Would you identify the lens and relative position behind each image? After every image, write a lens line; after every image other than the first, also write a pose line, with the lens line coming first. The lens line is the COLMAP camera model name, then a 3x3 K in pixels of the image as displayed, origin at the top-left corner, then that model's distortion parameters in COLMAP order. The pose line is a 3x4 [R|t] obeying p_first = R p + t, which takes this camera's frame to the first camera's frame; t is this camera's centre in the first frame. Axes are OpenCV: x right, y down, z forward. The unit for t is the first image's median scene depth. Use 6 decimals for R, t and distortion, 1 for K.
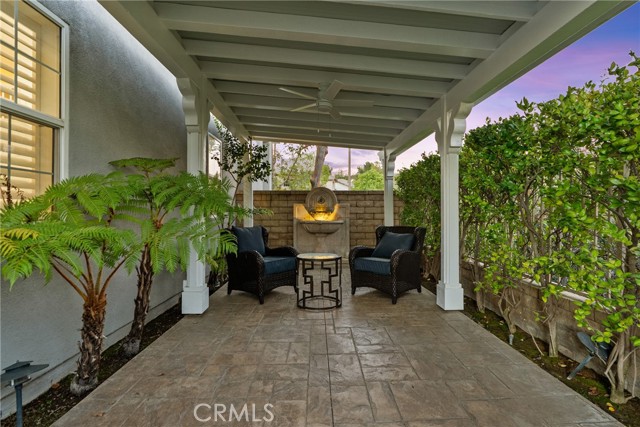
lens RADIAL K [[292.6, 0, 322.2], [0, 292.6, 213.5], [0, 0, 1]] dist [-0.002199, 0.001054]
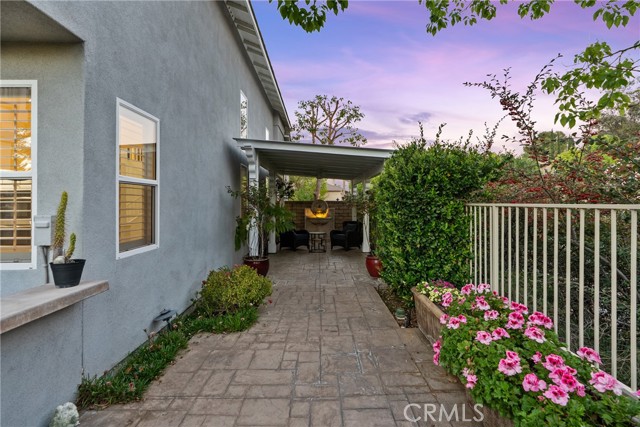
lens RADIAL K [[295.0, 0, 318.5], [0, 295.0, 201.6], [0, 0, 1]] dist [-0.000331, 0.000244]
pose [[0.999722, -0.000471, -0.023581, 0.037057], [0.000346, 0.999986, -0.005300, -0.070359], [0.023584, 0.005290, 0.999708, -0.958211]]
